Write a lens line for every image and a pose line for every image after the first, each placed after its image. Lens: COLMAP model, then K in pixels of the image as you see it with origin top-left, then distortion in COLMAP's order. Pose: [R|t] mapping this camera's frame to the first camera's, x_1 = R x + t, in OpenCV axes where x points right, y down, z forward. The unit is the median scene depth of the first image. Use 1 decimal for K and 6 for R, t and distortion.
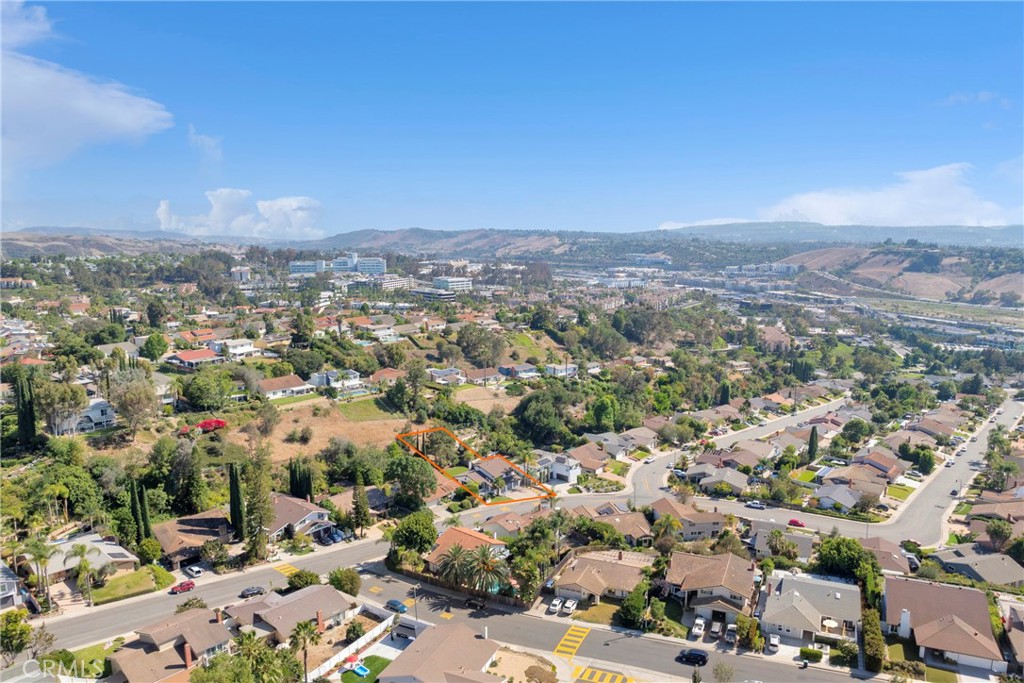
lens RADIAL K [[708.9, 0, 512.0], [0, 708.9, 341.5], [0, 0, 1]] dist [-0.031883, -0.001974]
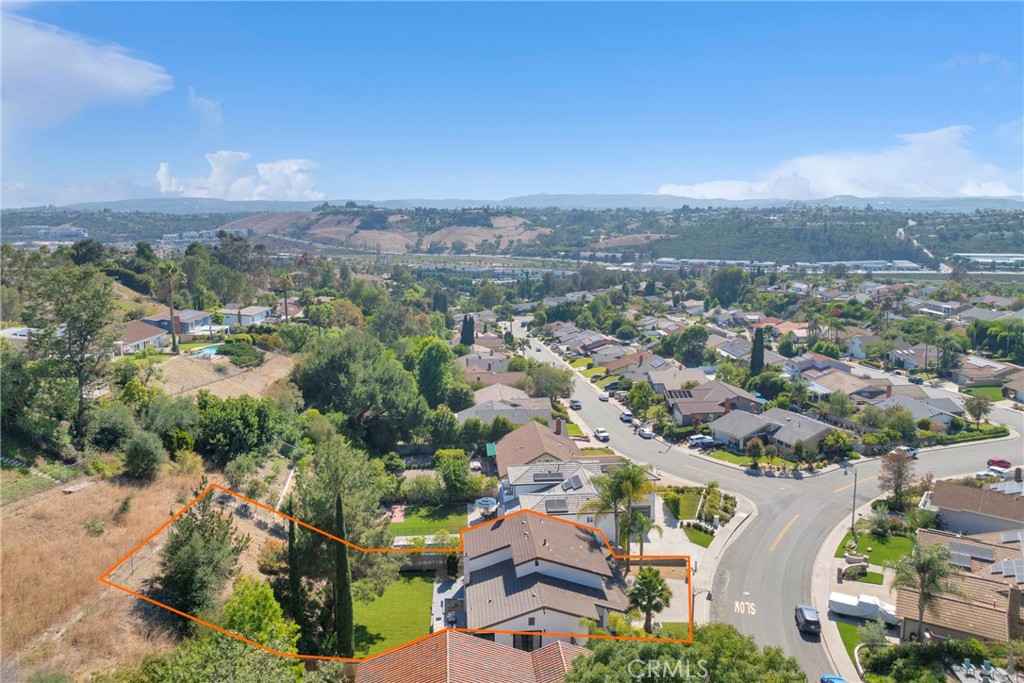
lens RADIAL K [[708.9, 0, 512.0], [0, 708.9, 341.5], [0, 0, 1]] dist [-0.031883, -0.001974]
pose [[0.704582, -0.130051, 0.697604, -0.030069], [0.106864, 0.991298, 0.076870, 0.007871], [-0.701530, 0.020387, 0.712348, 0.099880]]
